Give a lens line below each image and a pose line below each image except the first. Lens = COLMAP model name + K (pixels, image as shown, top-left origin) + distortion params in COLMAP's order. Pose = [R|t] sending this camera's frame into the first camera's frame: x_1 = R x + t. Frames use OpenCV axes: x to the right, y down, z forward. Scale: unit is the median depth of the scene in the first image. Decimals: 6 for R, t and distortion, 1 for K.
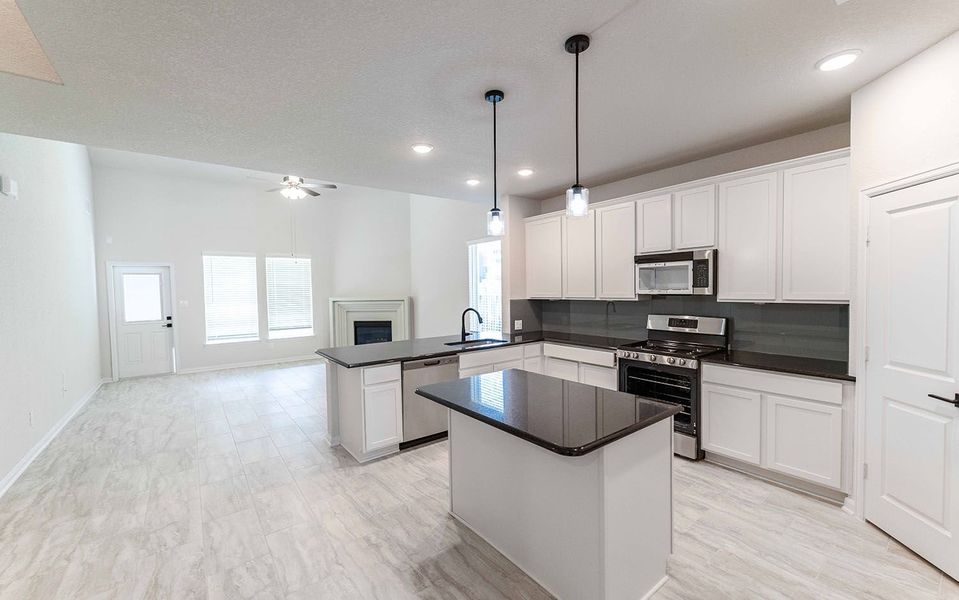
lens RADIAL K [[384.1, 0, 488.4], [0, 384.1, 300.6], [0, 0, 1]] dist [-0.001491, -0.000264]
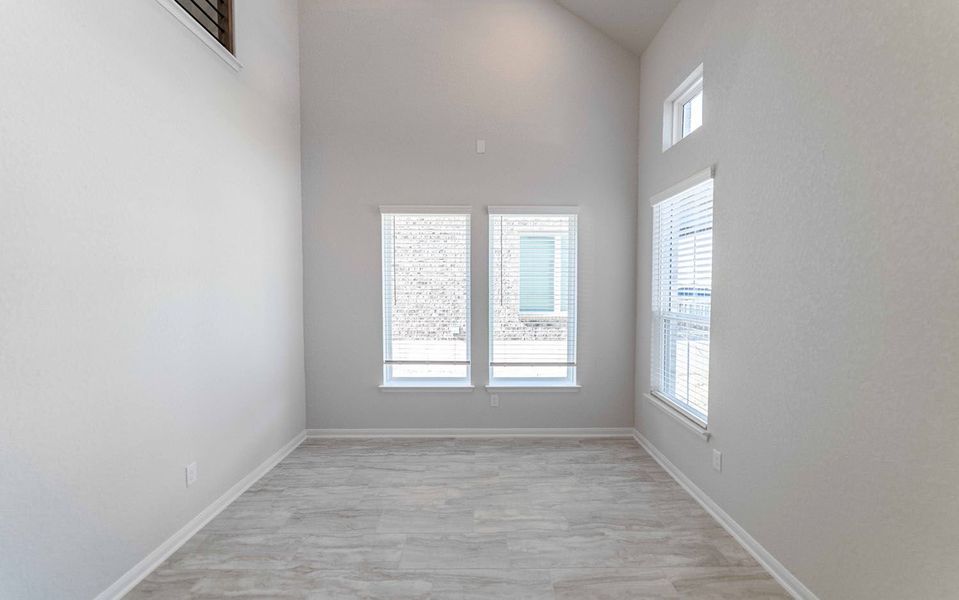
lens RADIAL K [[384.1, 0, 487.6], [0, 384.1, 301.0], [0, 0, 1]] dist [-0.001491, -0.000264]
pose [[0.790787, 0.035758, -0.611046, -0.425440], [-0.030412, 0.999354, 0.019123, -0.022887], [0.611336, 0.003461, 0.791364, 0.921131]]
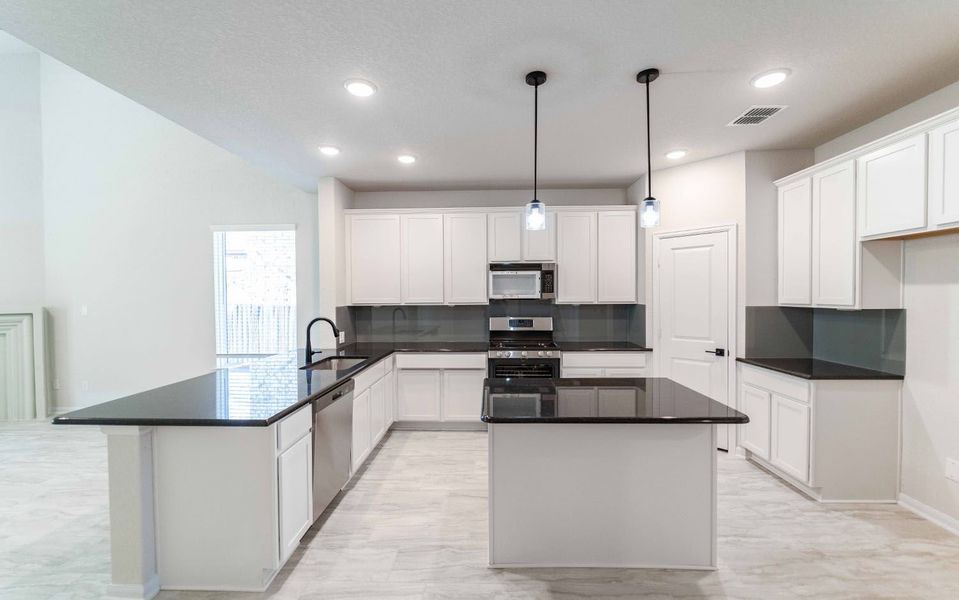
lens RADIAL K [[384.1, 0, 481.9], [0, 384.1, 303.8], [0, 0, 1]] dist [-0.001491, -0.000264]
pose [[0.643593, -0.005309, 0.765349, -0.354539], [0.021512, 0.999706, -0.011156, 0.006913], [-0.765065, 0.023644, 0.643518, 0.239996]]
